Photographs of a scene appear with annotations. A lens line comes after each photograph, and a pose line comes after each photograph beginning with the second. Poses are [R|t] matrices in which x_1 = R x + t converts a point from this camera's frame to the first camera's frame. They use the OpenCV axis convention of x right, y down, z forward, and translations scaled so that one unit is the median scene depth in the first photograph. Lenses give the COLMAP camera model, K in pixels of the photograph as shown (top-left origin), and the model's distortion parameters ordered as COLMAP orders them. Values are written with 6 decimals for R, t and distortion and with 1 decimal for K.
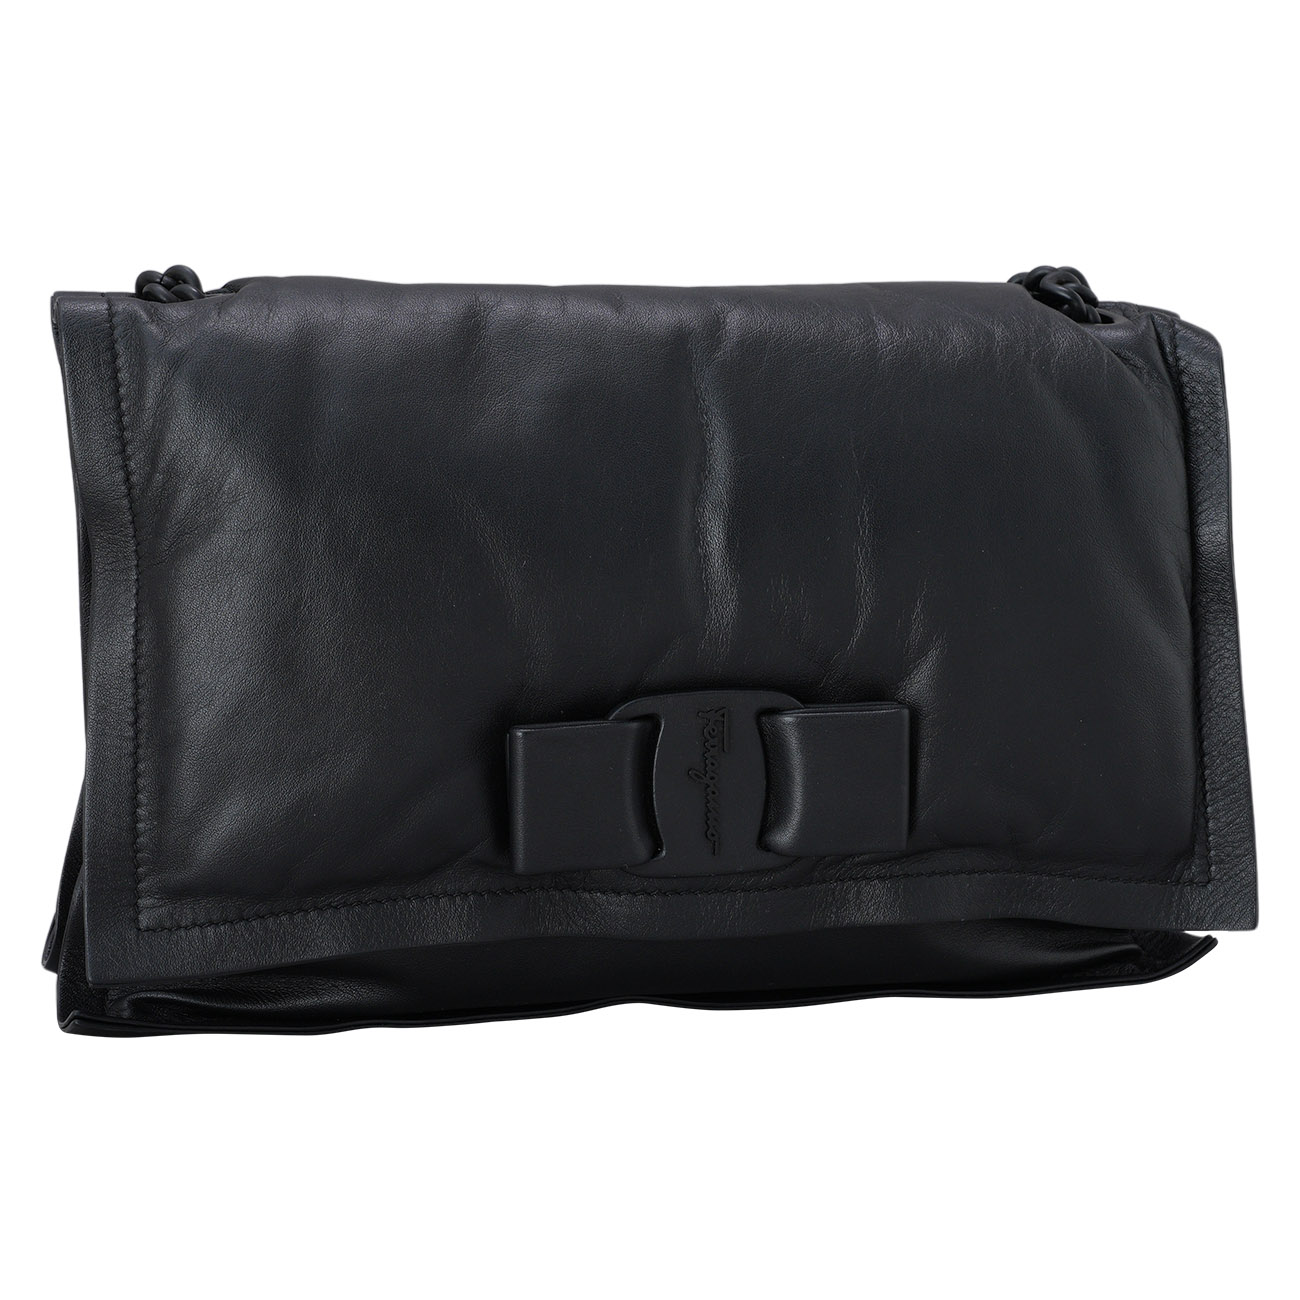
lens RADIAL K [[3378.3, 0, 614.4], [0, 3378.3, 604.1], [0, 0, 1]] dist [0.313126, -0.200886]
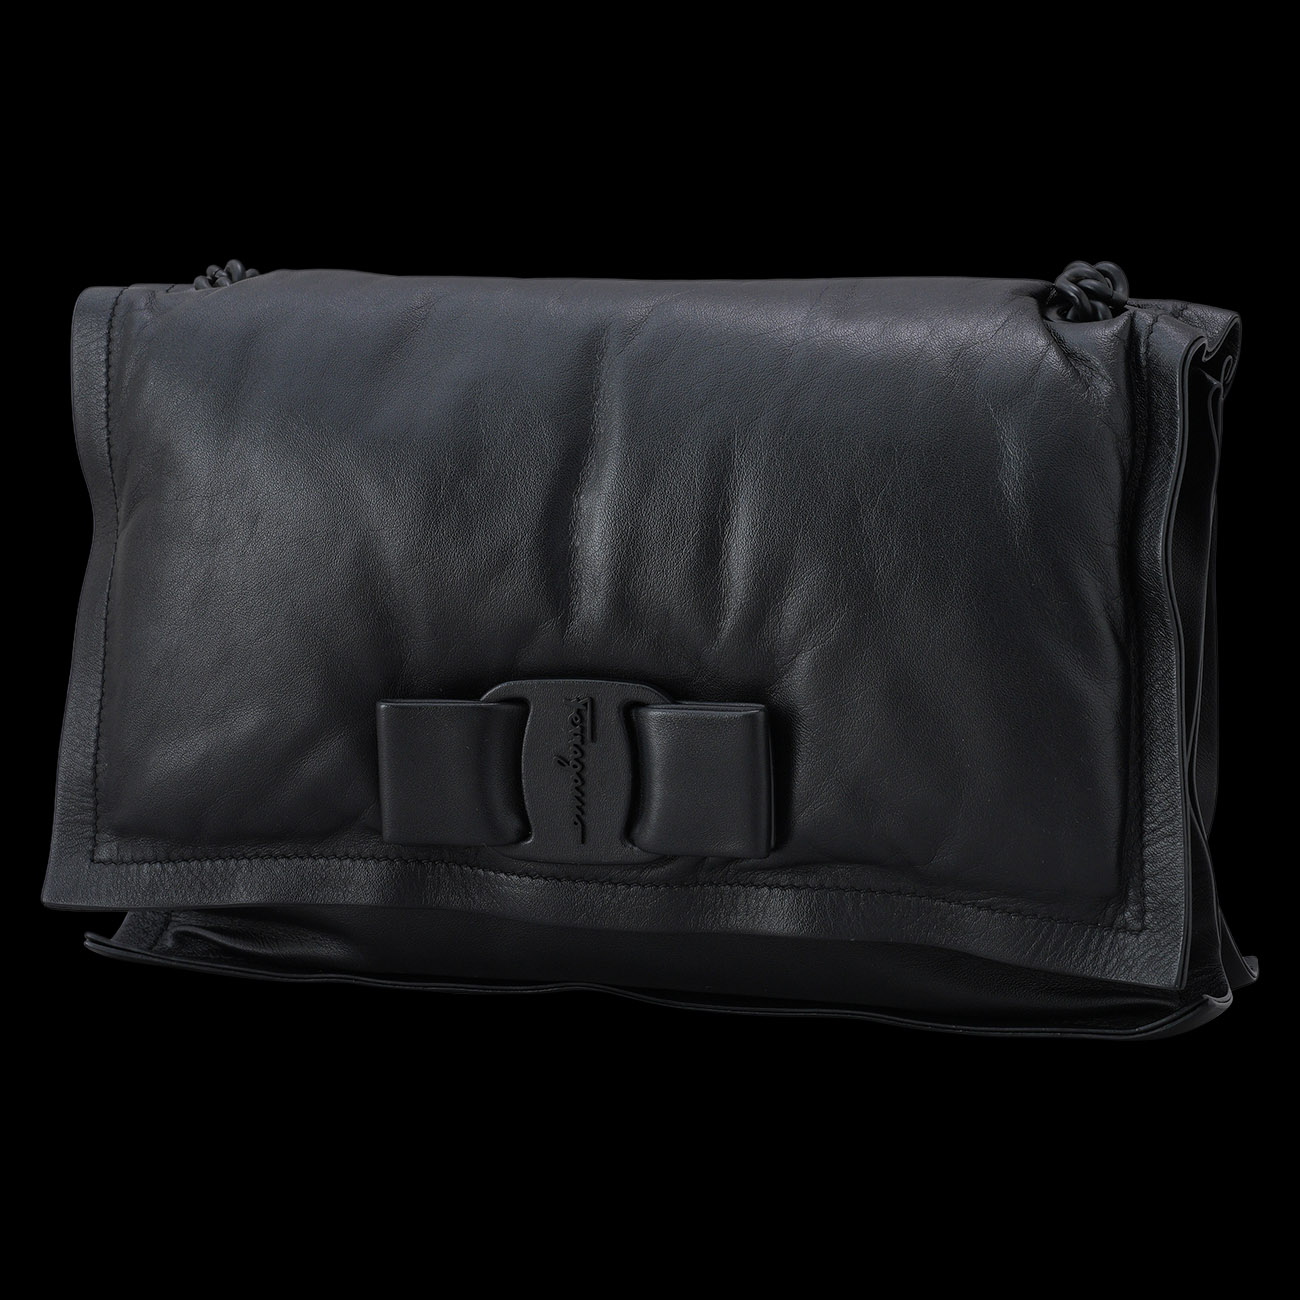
lens RADIAL K [[3378.3, 0, 614.4], [0, 3378.3, 604.1], [0, 0, 1]] dist [0.313126, -0.200886]
pose [[0.837691, 0.050621, -0.543793, 0.579322], [-0.060701, 0.998156, -0.000591, 0.003269], [0.542760, 0.033504, 0.839219, 0.161302]]
